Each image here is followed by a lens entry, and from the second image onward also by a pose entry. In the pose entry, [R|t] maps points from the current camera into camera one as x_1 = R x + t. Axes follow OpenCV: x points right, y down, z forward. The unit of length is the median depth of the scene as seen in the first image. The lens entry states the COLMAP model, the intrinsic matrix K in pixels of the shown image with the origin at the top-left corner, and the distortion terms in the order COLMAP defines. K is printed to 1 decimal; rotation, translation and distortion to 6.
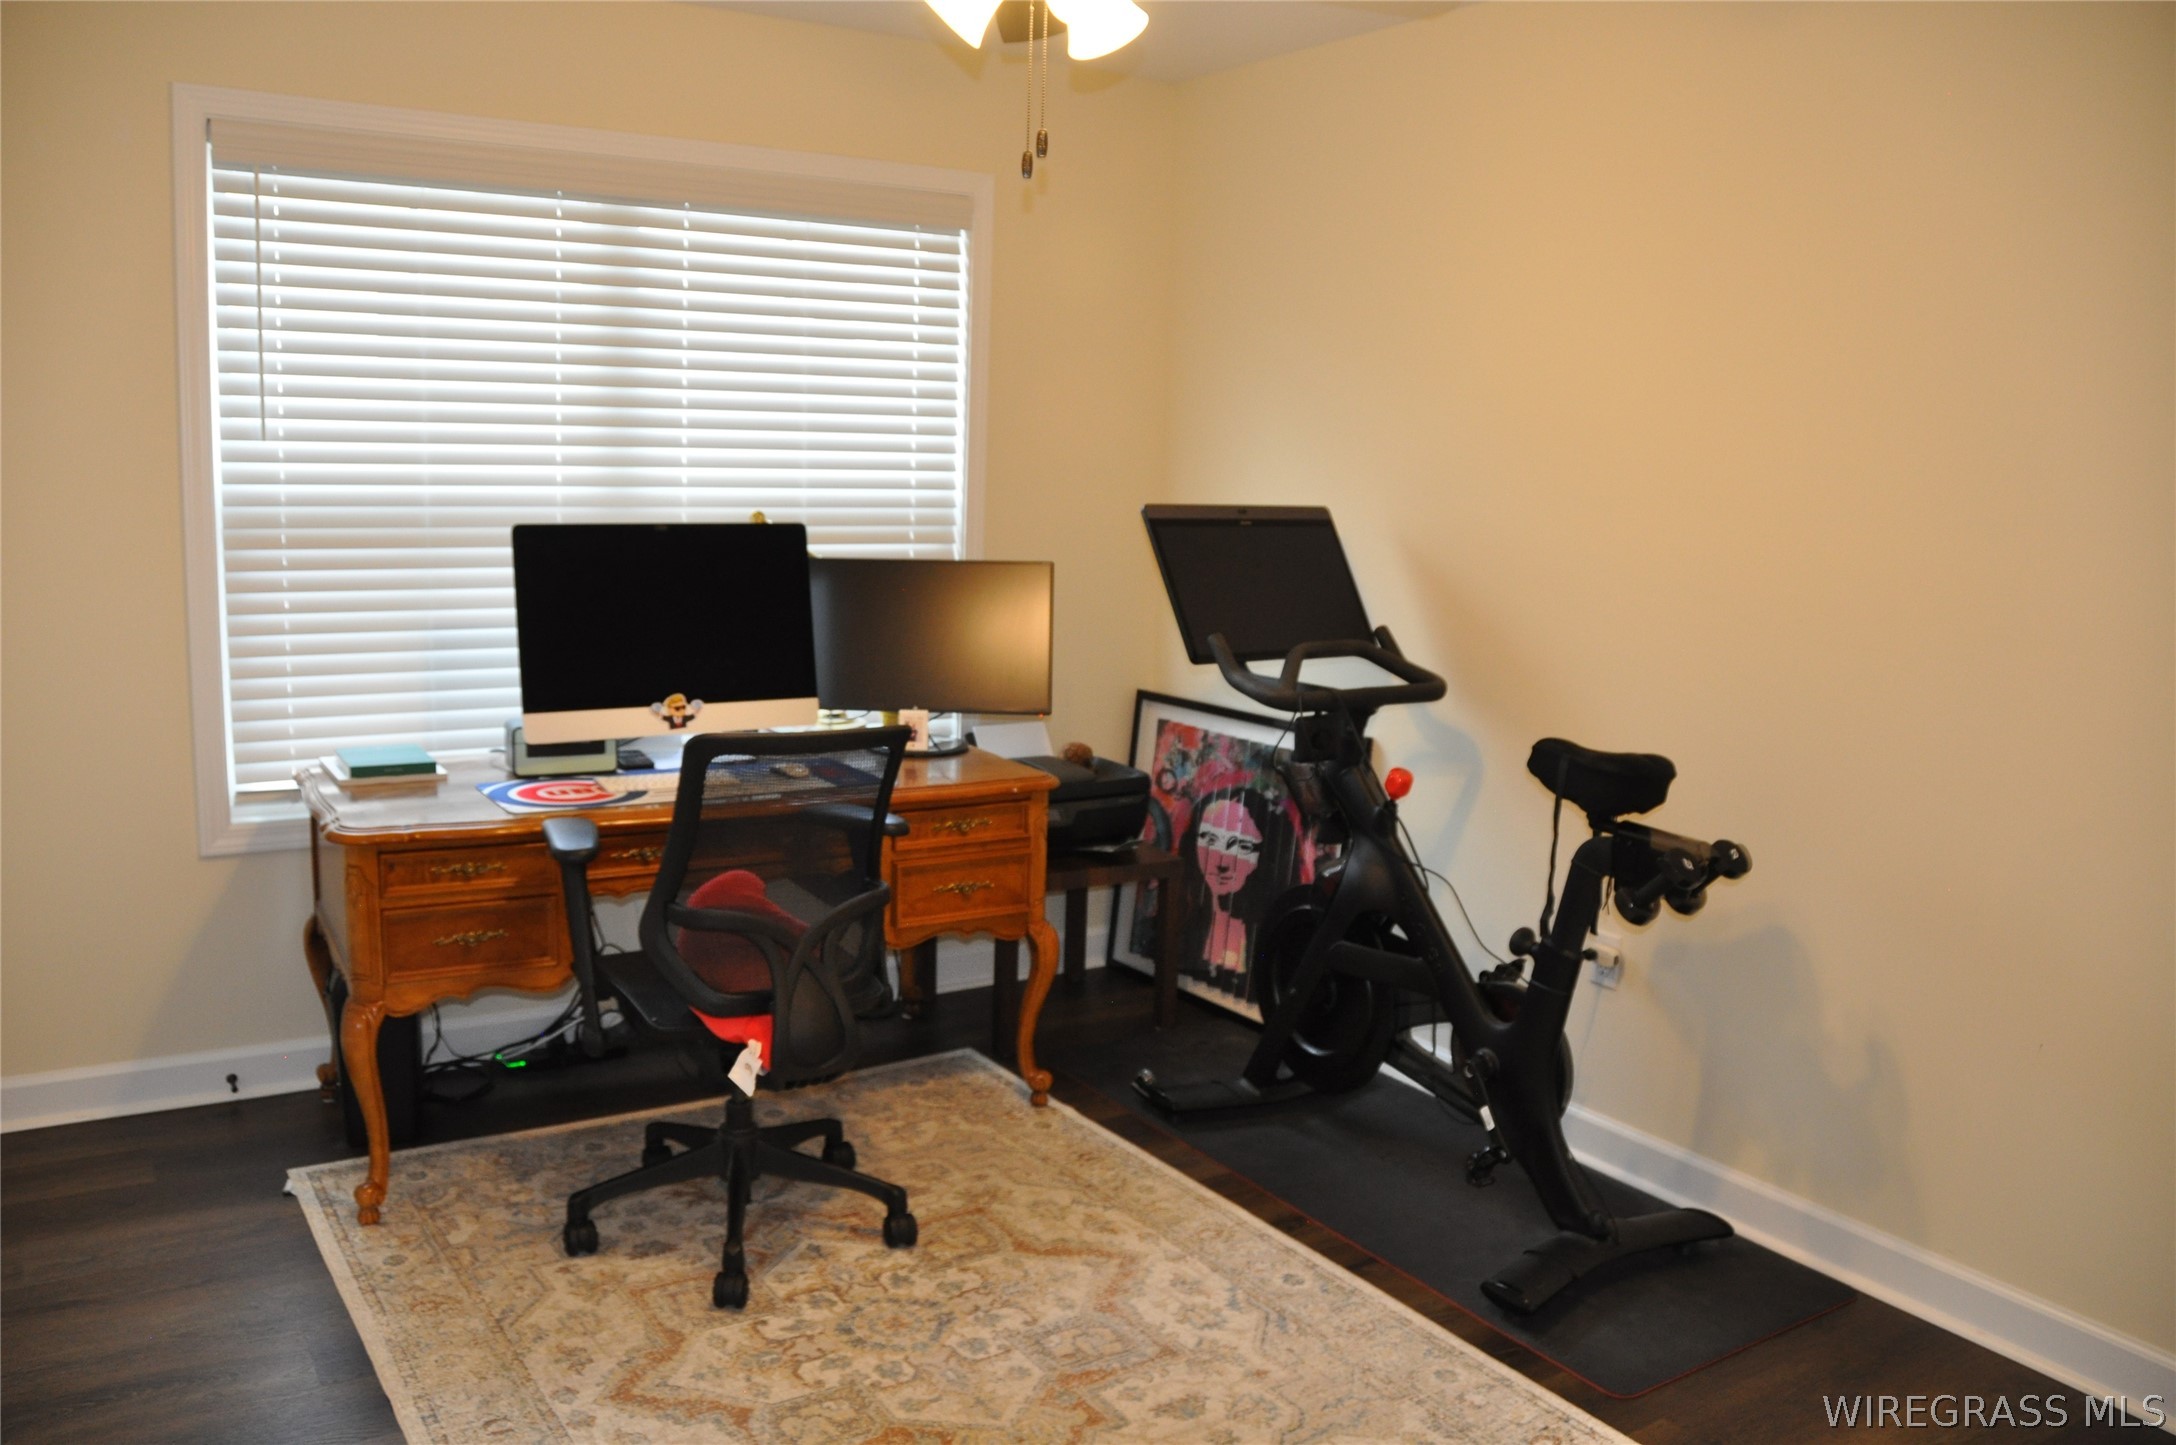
lens RADIAL K [[1697.4, 0, 1085.8], [0, 1697.4, 719.5], [0, 0, 1]] dist [-0.157458, 0.113305]
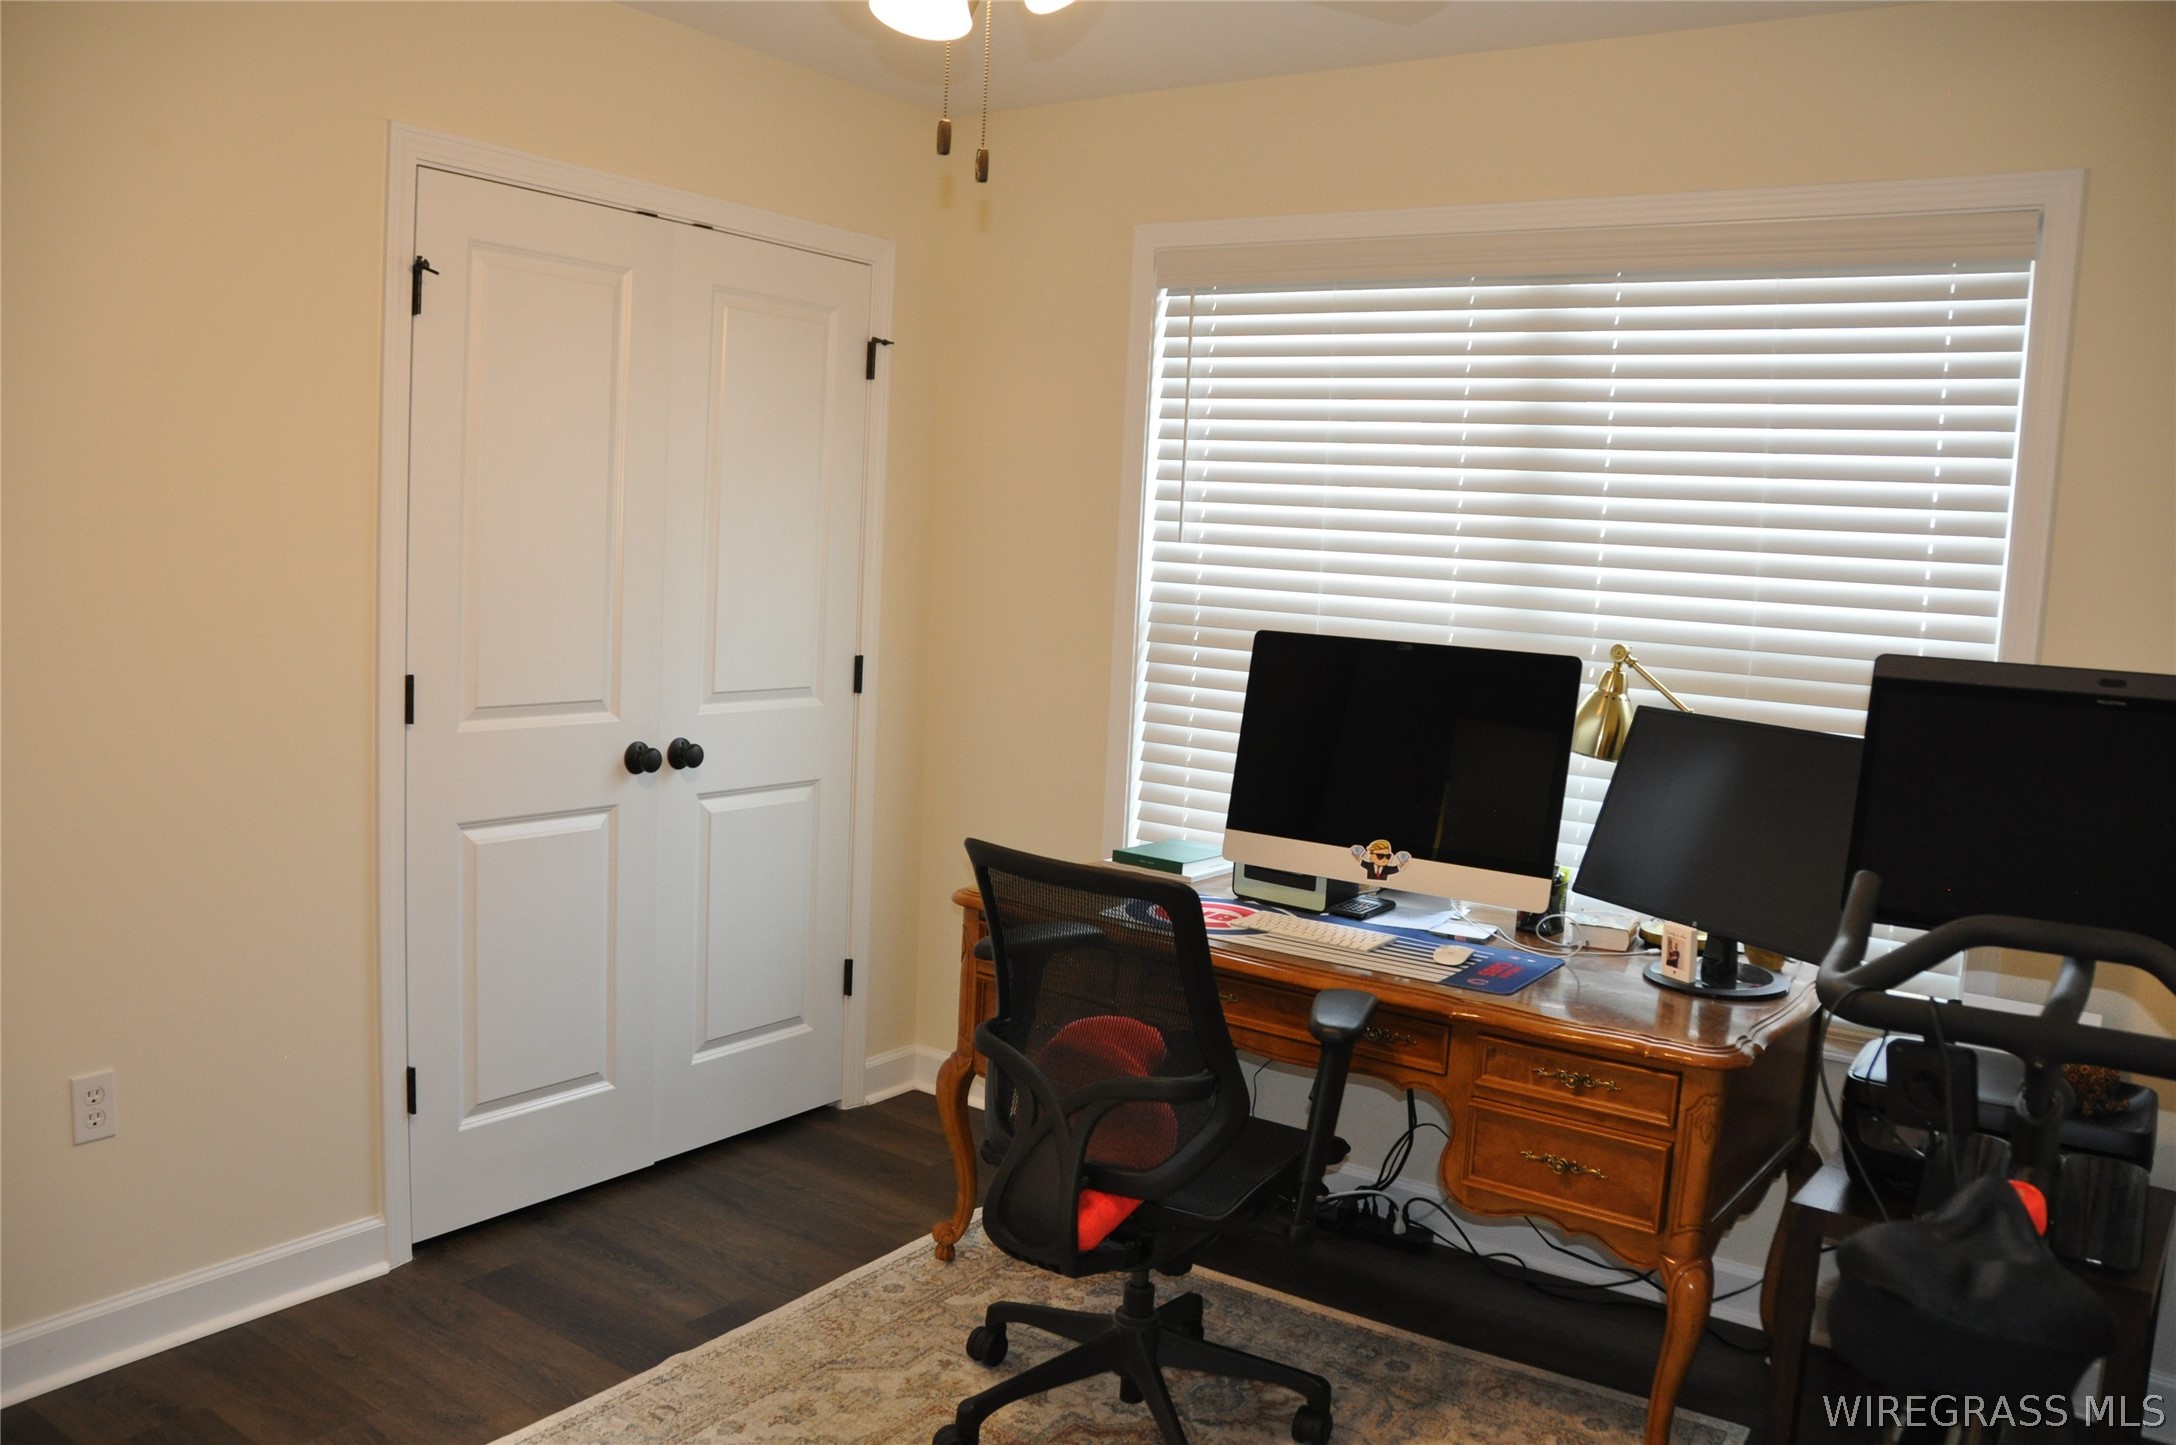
lens RADIAL K [[1697.4, 0, 1075.4], [0, 1697.4, 740.8], [0, 0, 1]] dist [-0.157458, 0.113305]
pose [[0.371348, 0.095191, -0.923601, 0.490580], [-0.185790, 0.982231, 0.026534, -0.058538], [0.909716, 0.161743, 0.382435, 0.525407]]
